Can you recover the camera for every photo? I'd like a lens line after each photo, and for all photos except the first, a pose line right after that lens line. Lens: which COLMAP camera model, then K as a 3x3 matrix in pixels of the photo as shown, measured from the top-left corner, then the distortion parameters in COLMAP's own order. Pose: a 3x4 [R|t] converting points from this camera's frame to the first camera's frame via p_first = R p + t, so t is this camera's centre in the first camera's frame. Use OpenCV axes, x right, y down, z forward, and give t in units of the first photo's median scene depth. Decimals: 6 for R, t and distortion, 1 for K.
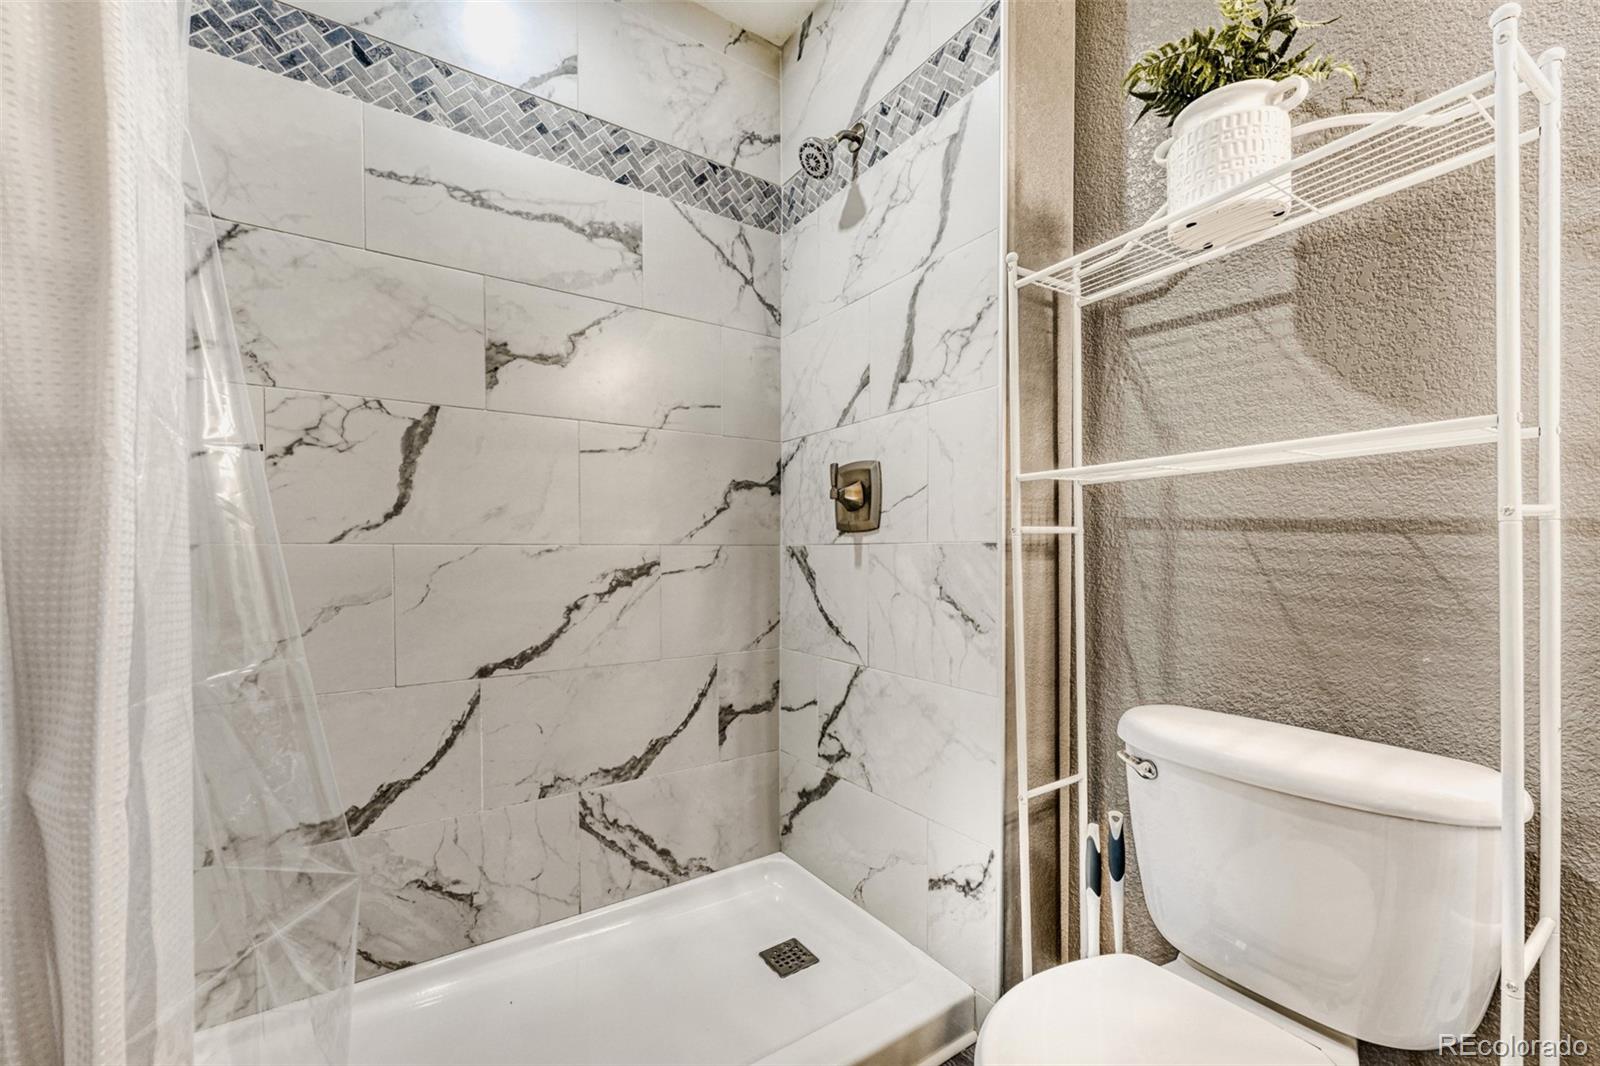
lens RADIAL K [[634.1, 0, 823.1], [0, 634.1, 558.0], [0, 0, 1]] dist [-0.006170, 0.001366]
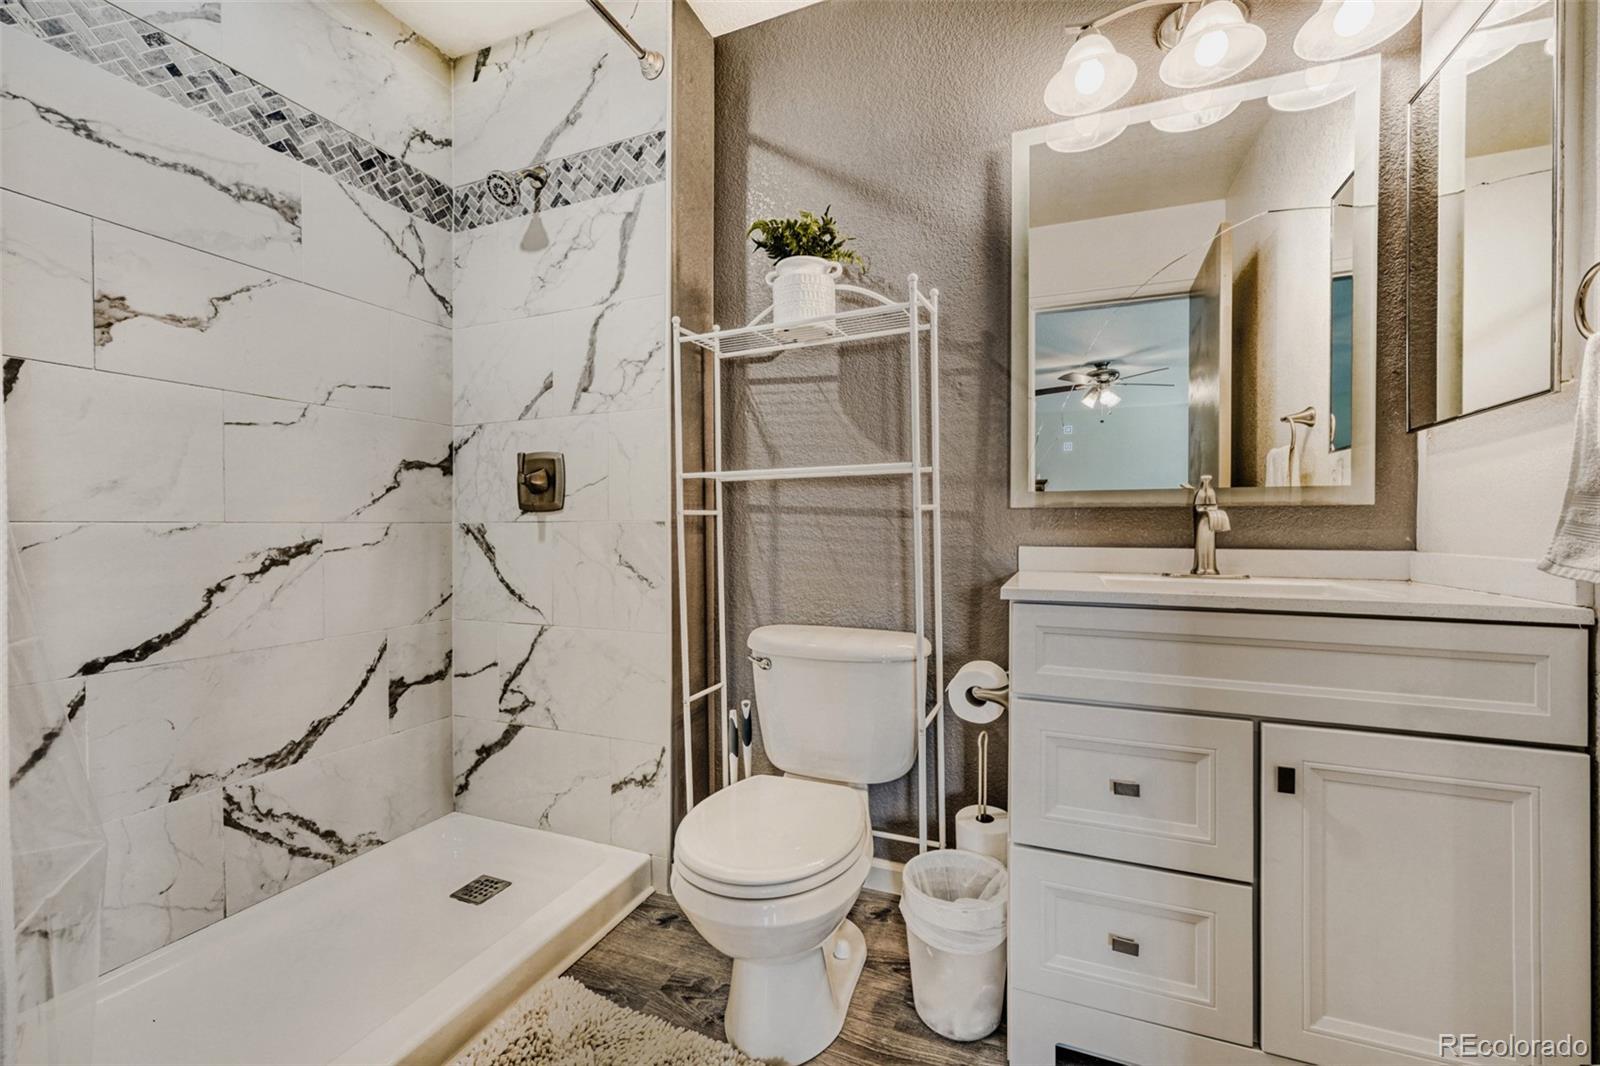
lens RADIAL K [[634.1, 0, 799.4], [0, 634.1, 534.5], [0, 0, 1]] dist [-0.006170, 0.001366]
pose [[0.852133, -0.009680, 0.523235, -0.157879], [0.009634, 0.999950, 0.002810, 0.002686], [-0.523236, 0.002646, 0.852184, -0.260156]]
